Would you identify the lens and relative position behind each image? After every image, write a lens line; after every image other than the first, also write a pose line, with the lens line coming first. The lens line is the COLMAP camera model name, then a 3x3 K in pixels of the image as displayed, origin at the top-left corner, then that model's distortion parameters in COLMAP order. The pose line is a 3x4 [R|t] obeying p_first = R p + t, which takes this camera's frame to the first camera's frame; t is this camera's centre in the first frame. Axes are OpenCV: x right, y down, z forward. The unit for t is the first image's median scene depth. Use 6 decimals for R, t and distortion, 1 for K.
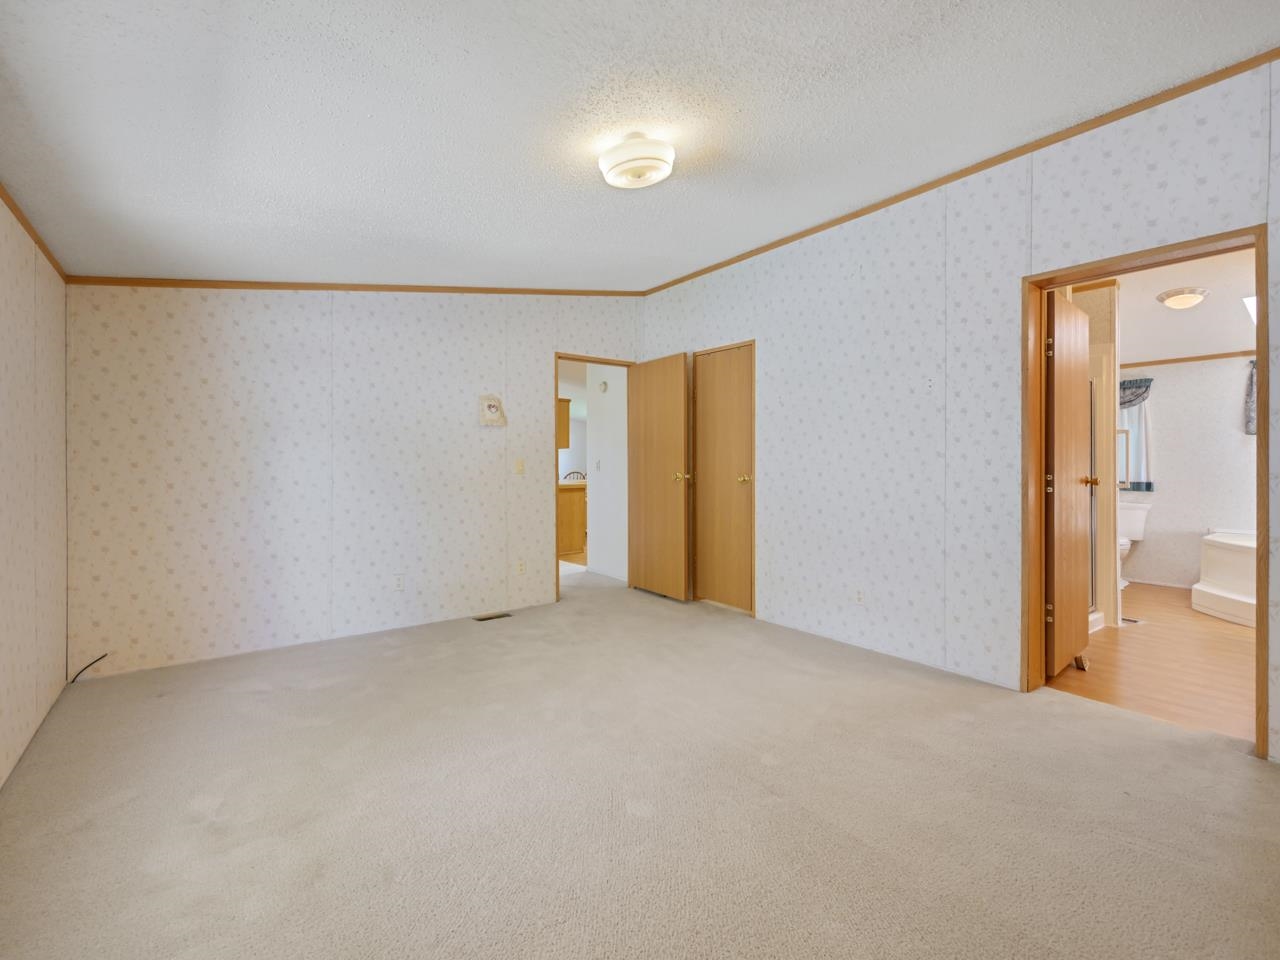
lens RADIAL K [[576.1, 0, 638.1], [0, 576.1, 466.7], [0, 0, 1]] dist [-0.002495, 0.000372]
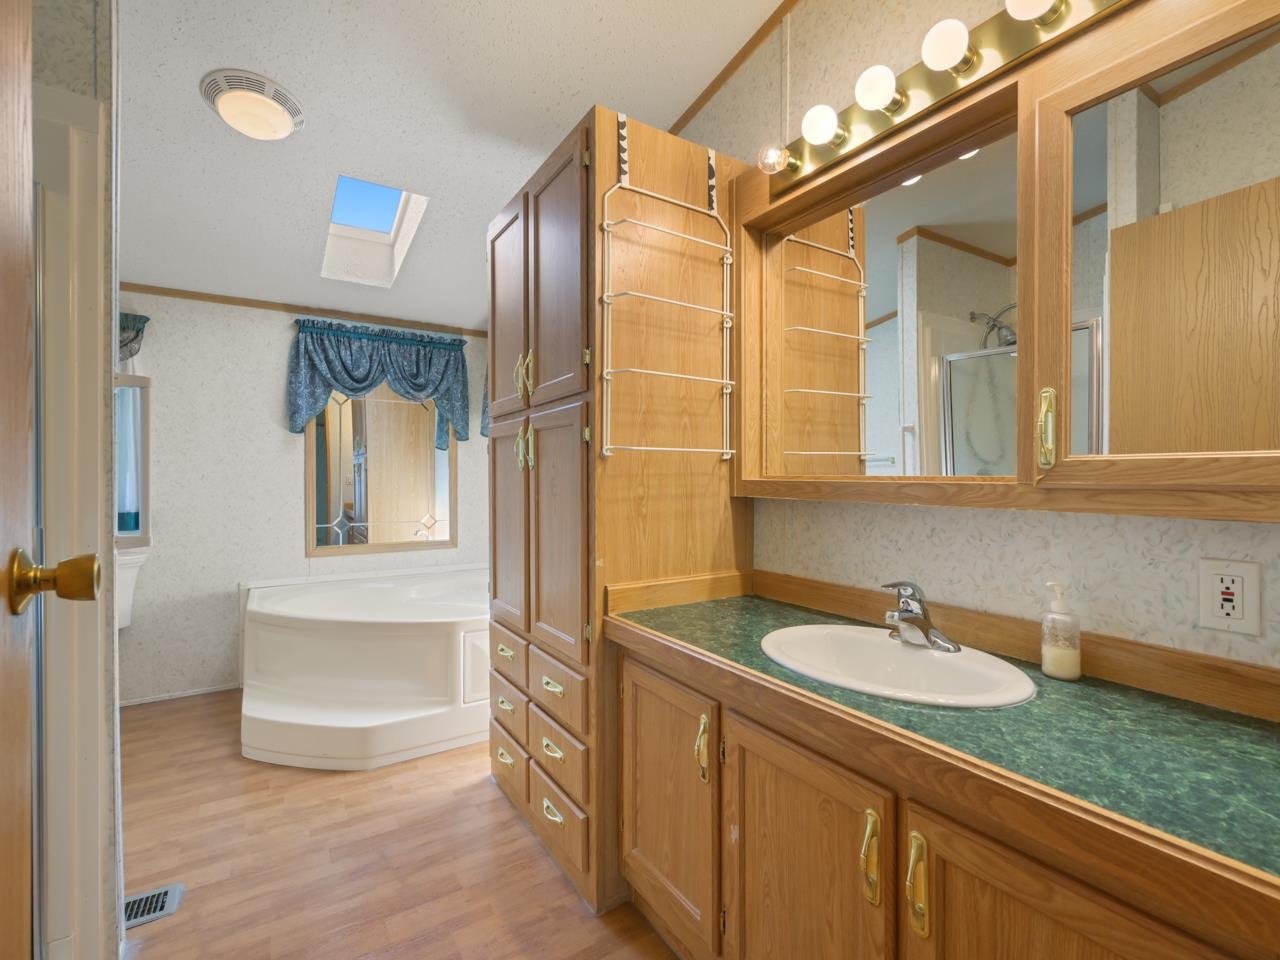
lens RADIAL K [[576.1, 0, 636.2], [0, 576.1, 476.0], [0, 0, 1]] dist [-0.002495, 0.000372]
pose [[0.072217, 0.002596, 0.997386, 0.440413], [0.002799, 0.999992, -0.002805, -0.003523], [-0.997385, 0.002994, 0.072209, 0.567757]]
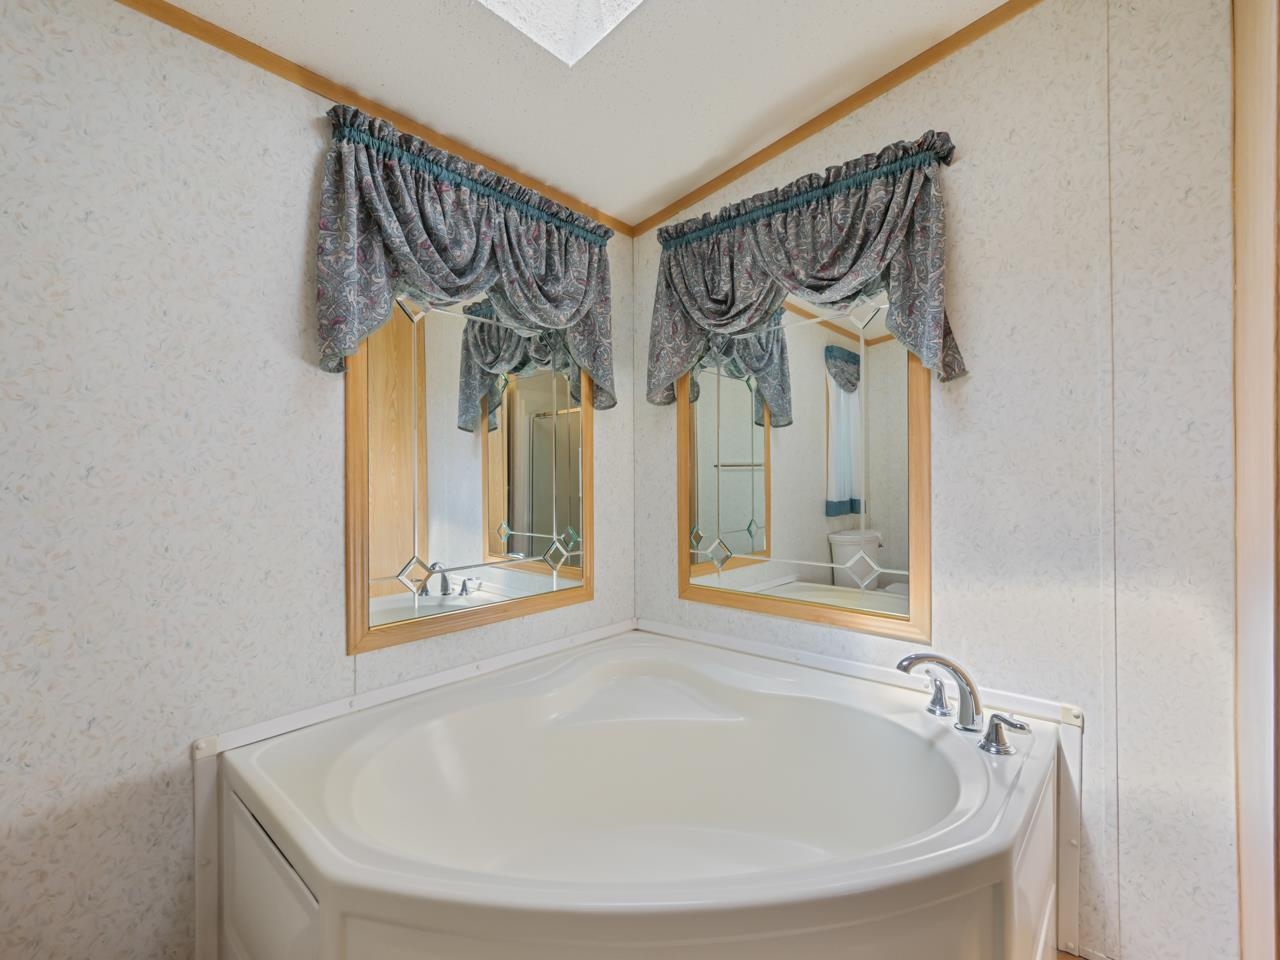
lens RADIAL K [[576.1, 0, 643.3], [0, 576.1, 475.9], [0, 0, 1]] dist [-0.002495, 0.000372]
pose [[-0.202718, -0.002279, 0.979235, 0.760762], [-0.000331, 0.999997, 0.002259, -0.004393], [-0.979237, 0.000134, -0.202718, 0.911503]]
